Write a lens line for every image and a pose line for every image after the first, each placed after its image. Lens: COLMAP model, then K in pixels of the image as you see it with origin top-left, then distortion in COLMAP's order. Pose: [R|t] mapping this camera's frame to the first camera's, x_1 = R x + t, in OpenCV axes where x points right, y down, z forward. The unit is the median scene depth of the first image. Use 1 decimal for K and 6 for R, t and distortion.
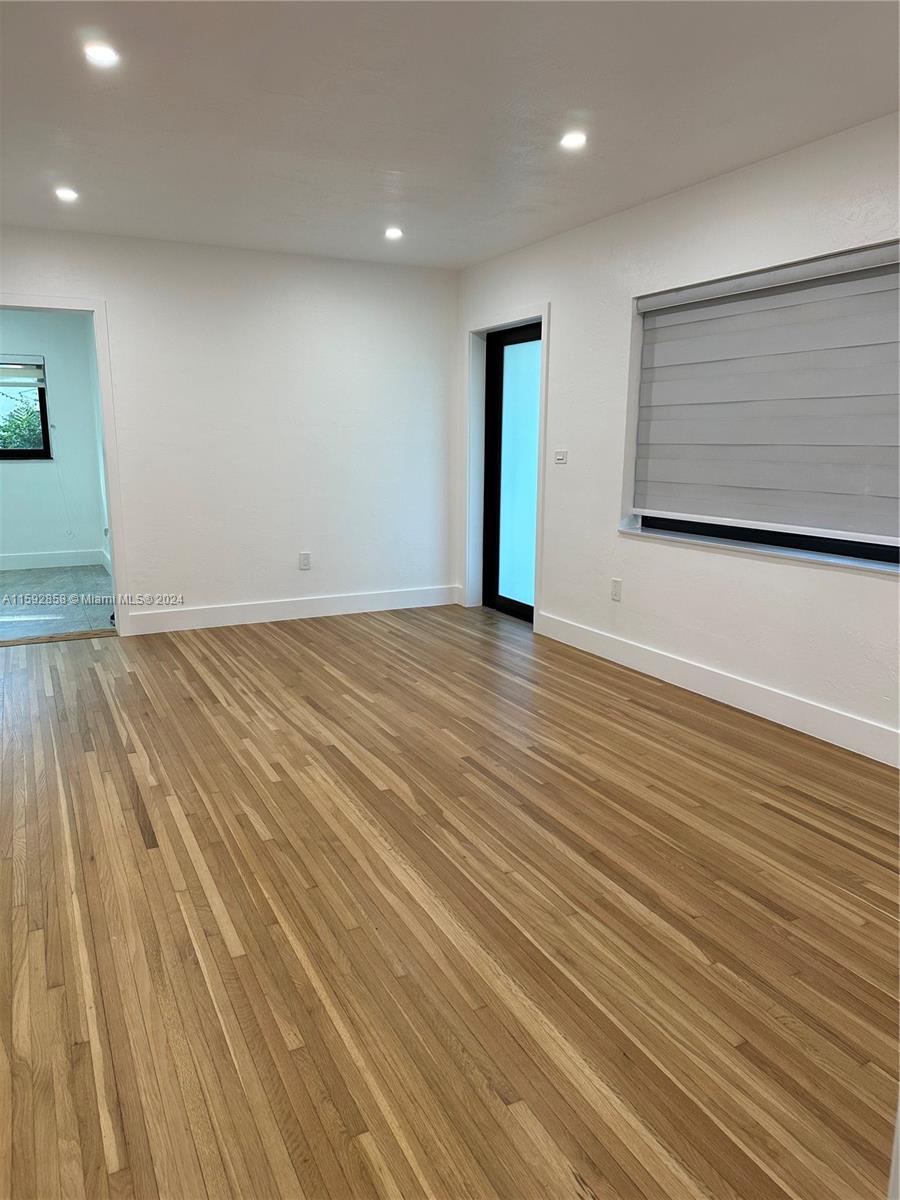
lens RADIAL K [[838.0, 0, 442.6], [0, 838.0, 596.7], [0, 0, 1]] dist [0.108609, -0.139100]
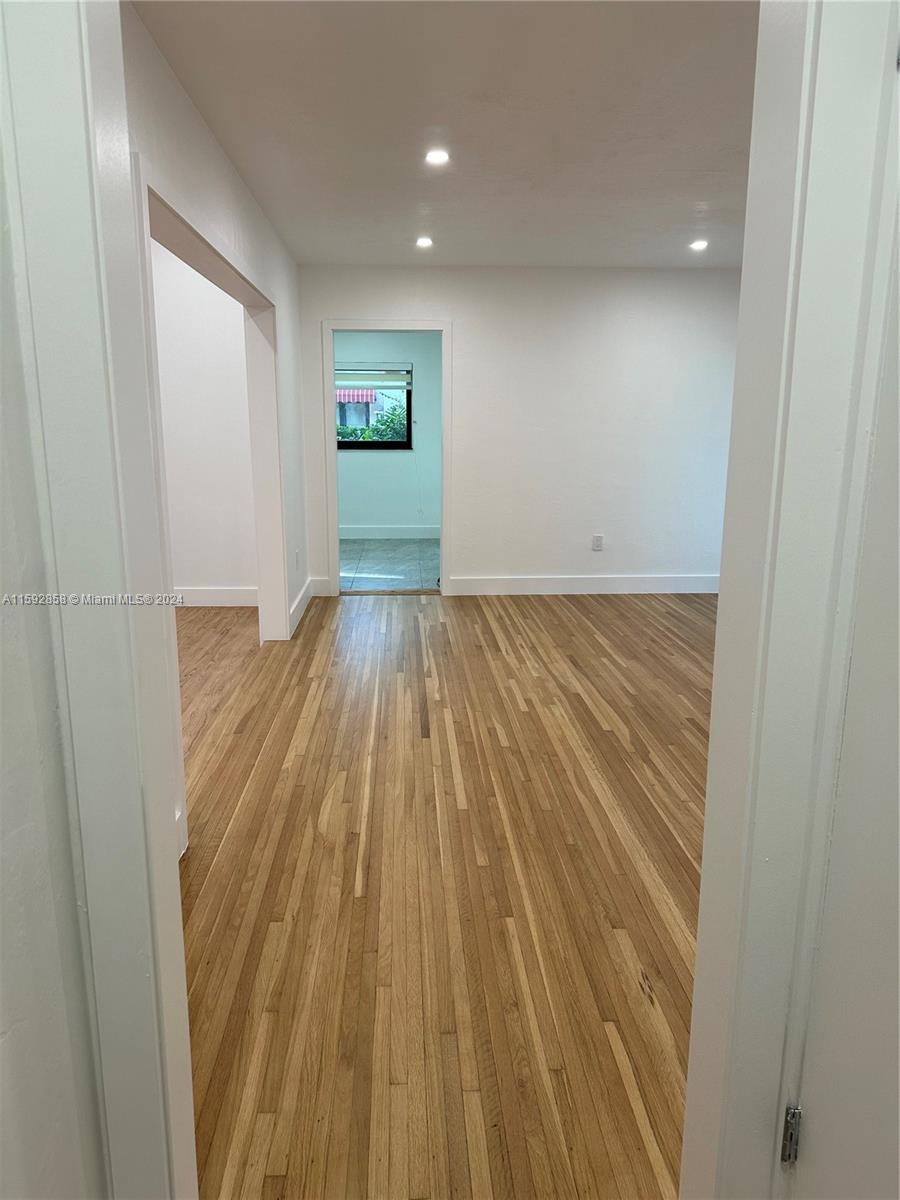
lens RADIAL K [[831.9, 0, 443.7], [0, 831.9, 601.9], [0, 0, 1]] dist [0.205650, -0.204212]
pose [[0.916964, 0.086837, -0.389406, 0.154218], [-0.078440, 0.996215, 0.037447, 0.016371], [0.391184, -0.003793, 0.920305, -0.188403]]
